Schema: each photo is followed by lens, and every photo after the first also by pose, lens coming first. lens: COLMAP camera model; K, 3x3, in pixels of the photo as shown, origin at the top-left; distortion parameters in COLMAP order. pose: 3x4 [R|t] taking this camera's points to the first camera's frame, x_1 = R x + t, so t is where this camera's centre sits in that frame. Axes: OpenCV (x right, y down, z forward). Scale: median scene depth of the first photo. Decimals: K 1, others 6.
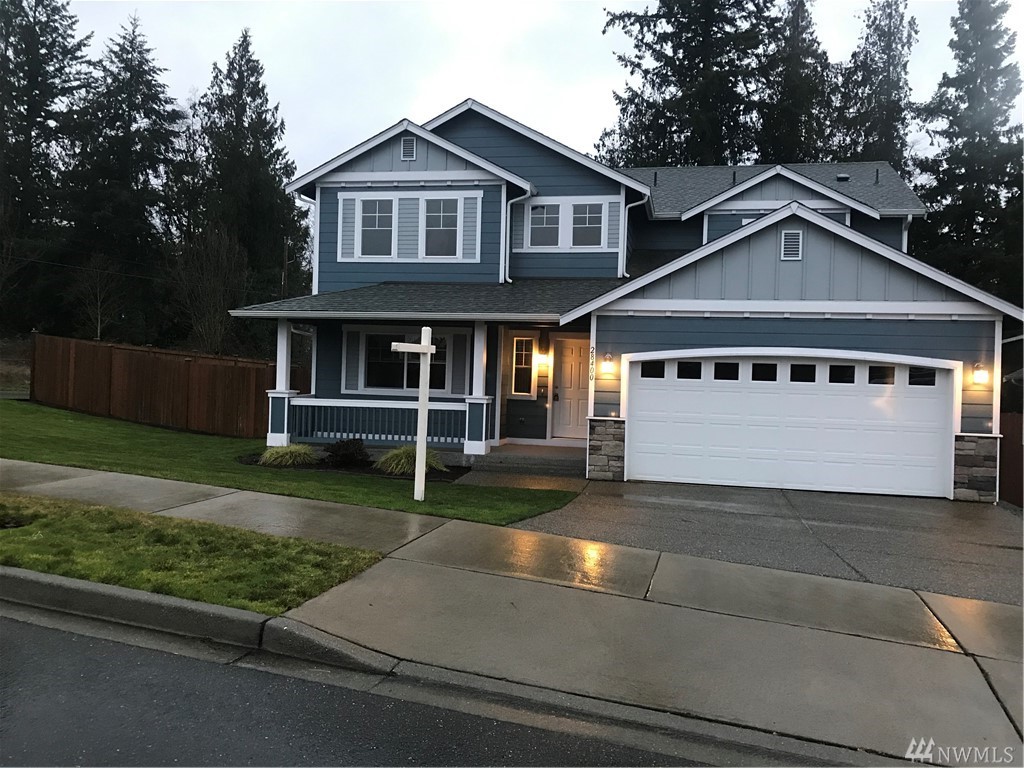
lens RADIAL K [[826.2, 0, 512.0], [0, 826.2, 384.0], [0, 0, 1]] dist [0.046275, -0.058736]
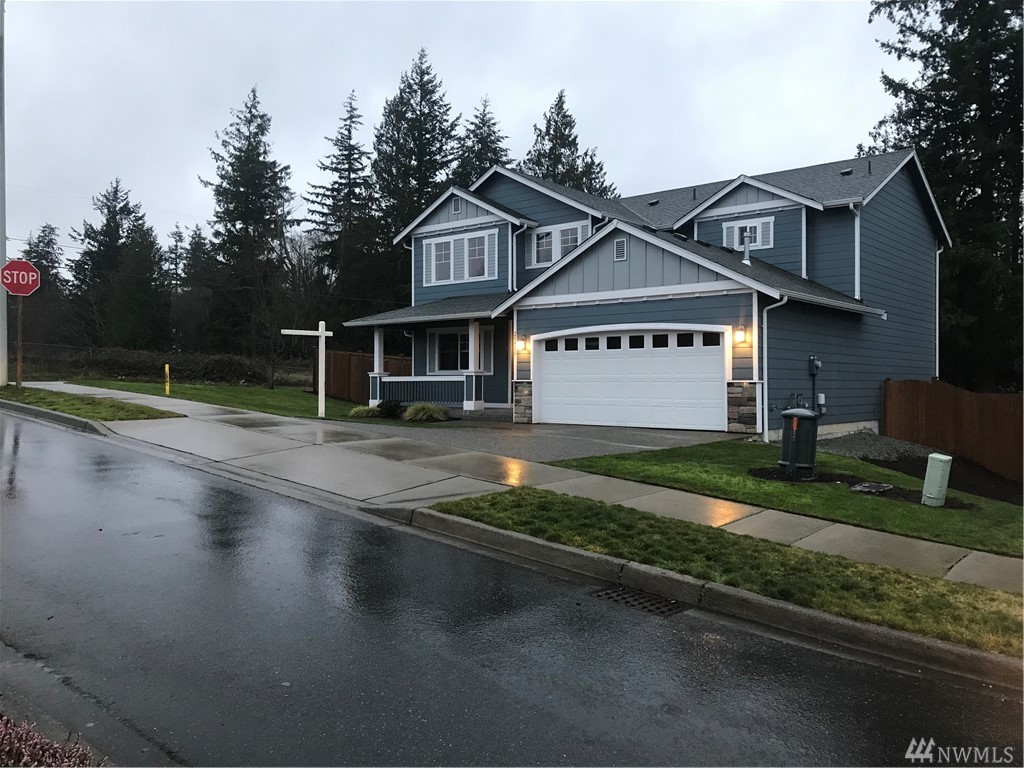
lens RADIAL K [[824.6, 0, 512.0], [0, 824.6, 384.0], [0, 0, 1]] dist [0.072085, 0.002141]
pose [[0.880231, -0.026339, -0.473814, 0.208688], [0.015561, 0.999524, -0.026654, 0.022954], [0.474290, 0.016089, 0.880221, -0.074605]]
